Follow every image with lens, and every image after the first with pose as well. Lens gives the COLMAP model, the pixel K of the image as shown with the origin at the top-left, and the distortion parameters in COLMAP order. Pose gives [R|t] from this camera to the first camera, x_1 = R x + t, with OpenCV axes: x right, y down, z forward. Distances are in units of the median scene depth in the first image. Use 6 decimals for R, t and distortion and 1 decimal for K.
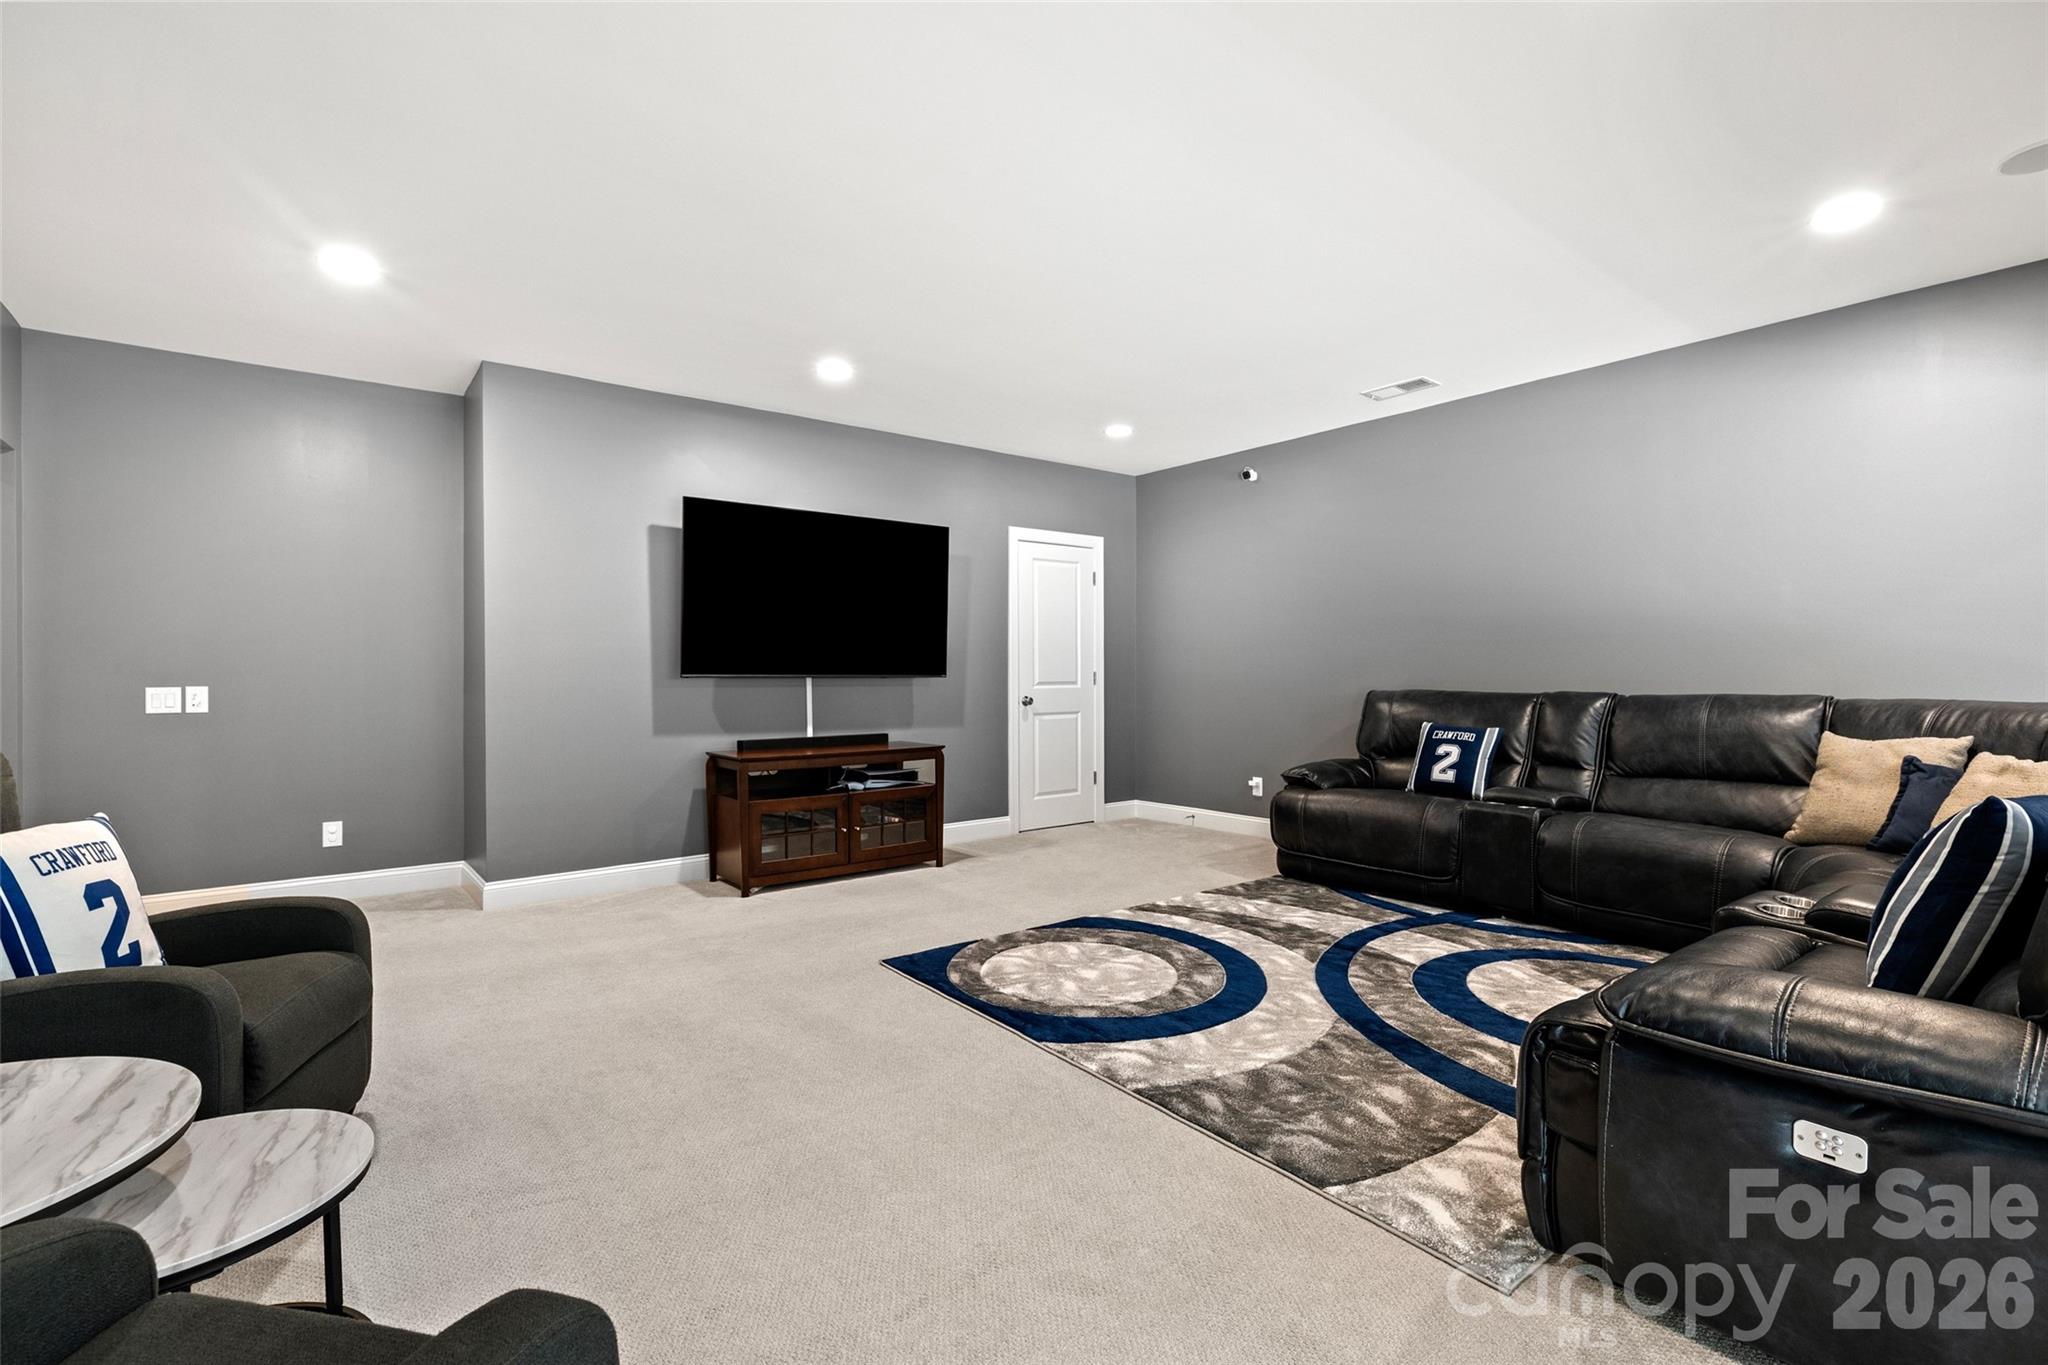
lens RADIAL K [[920.5, 0, 1013.4], [0, 920.5, 683.8], [0, 0, 1]] dist [-0.001750, 0.000025]
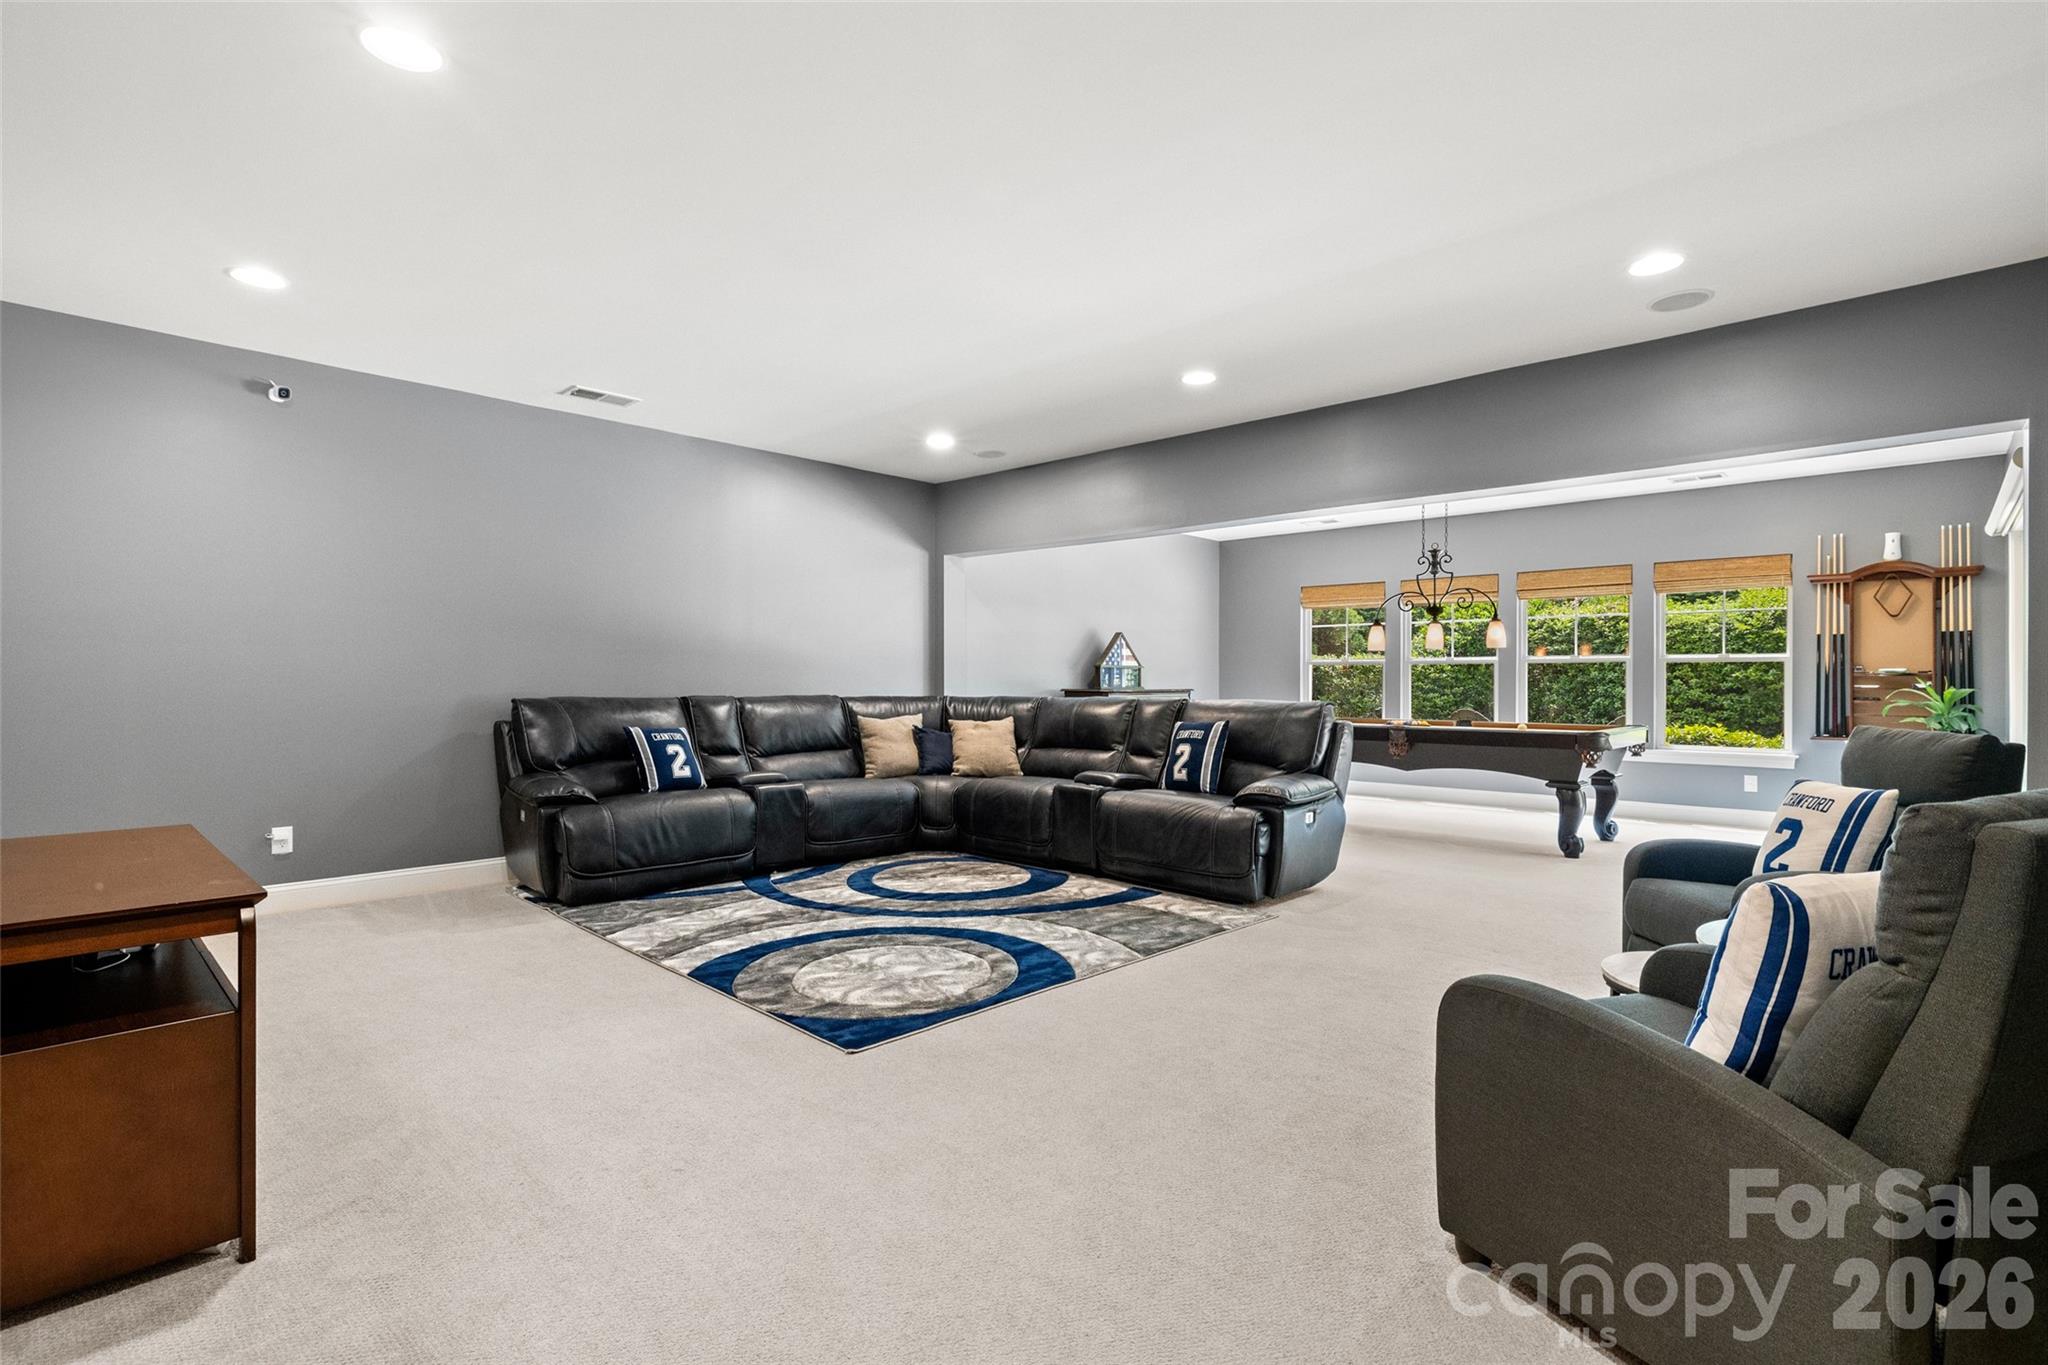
lens RADIAL K [[982.9, 0, 1014.5], [0, 982.9, 681.4], [0, 0, 1]] dist [-0.005683, 0.001474]
pose [[-0.143509, 0.006095, 0.989630, -0.958616], [0.009776, 0.999941, -0.004741, -0.000675], [-0.989601, 0.008994, -0.143560, 0.963641]]
